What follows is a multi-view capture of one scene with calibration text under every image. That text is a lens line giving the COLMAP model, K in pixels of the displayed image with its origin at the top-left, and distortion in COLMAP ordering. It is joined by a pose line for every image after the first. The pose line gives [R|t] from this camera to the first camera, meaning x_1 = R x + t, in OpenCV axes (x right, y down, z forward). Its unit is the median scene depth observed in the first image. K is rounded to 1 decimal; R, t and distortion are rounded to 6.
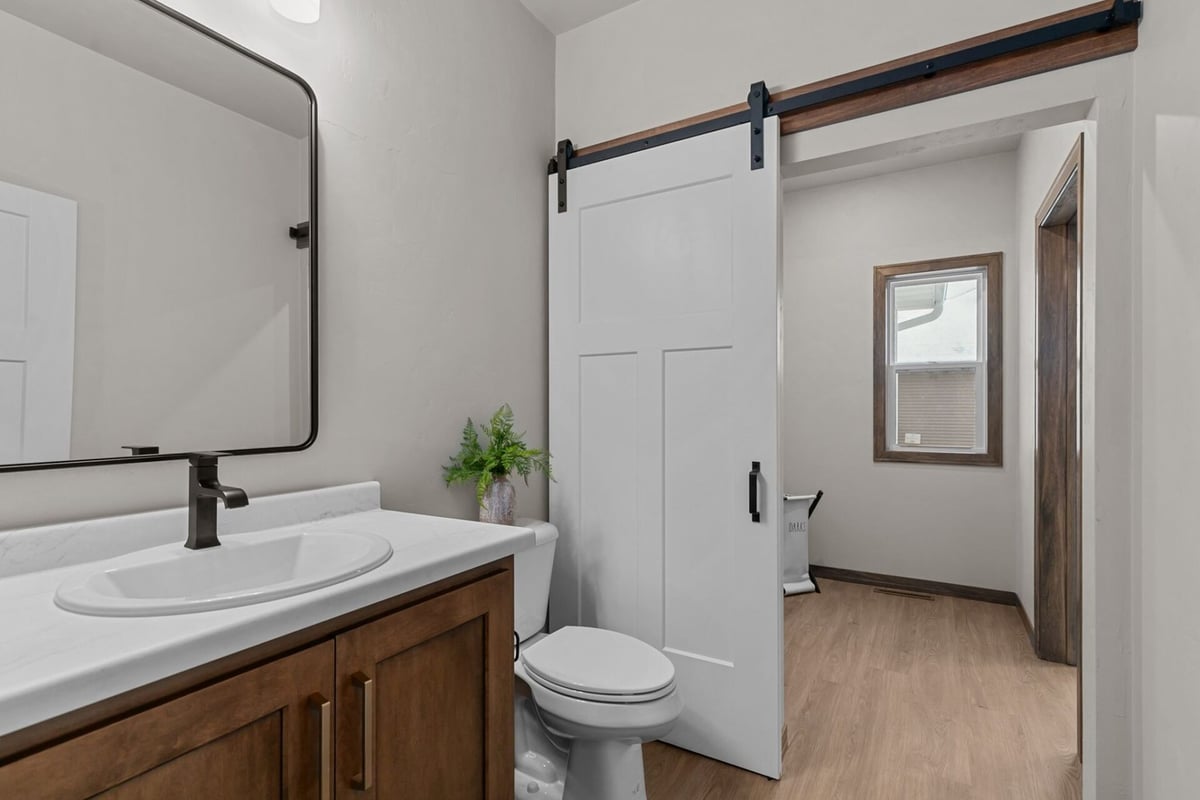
lens RADIAL K [[550.9, 0, 602.3], [0, 550.9, 408.4], [0, 0, 1]] dist [0.001321, 0.000032]
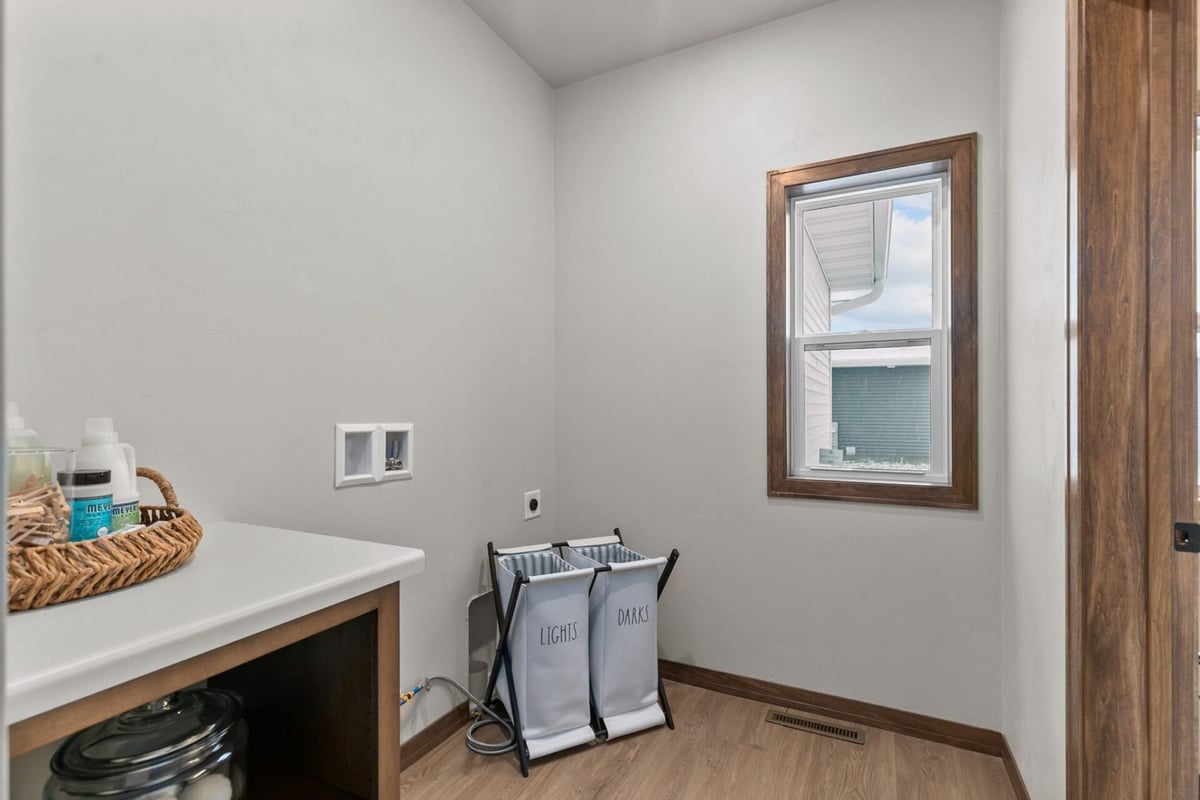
lens RADIAL K [[540.2, 0, 603.5], [0, 540.2, 405.6], [0, 0, 1]] dist [0.002221, 0.000289]
pose [[0.997493, 0.000587, 0.070758, 0.292256], [-0.000094, 0.999976, -0.006978, 0.001887], [-0.070761, 0.006953, 0.997469, 0.455986]]
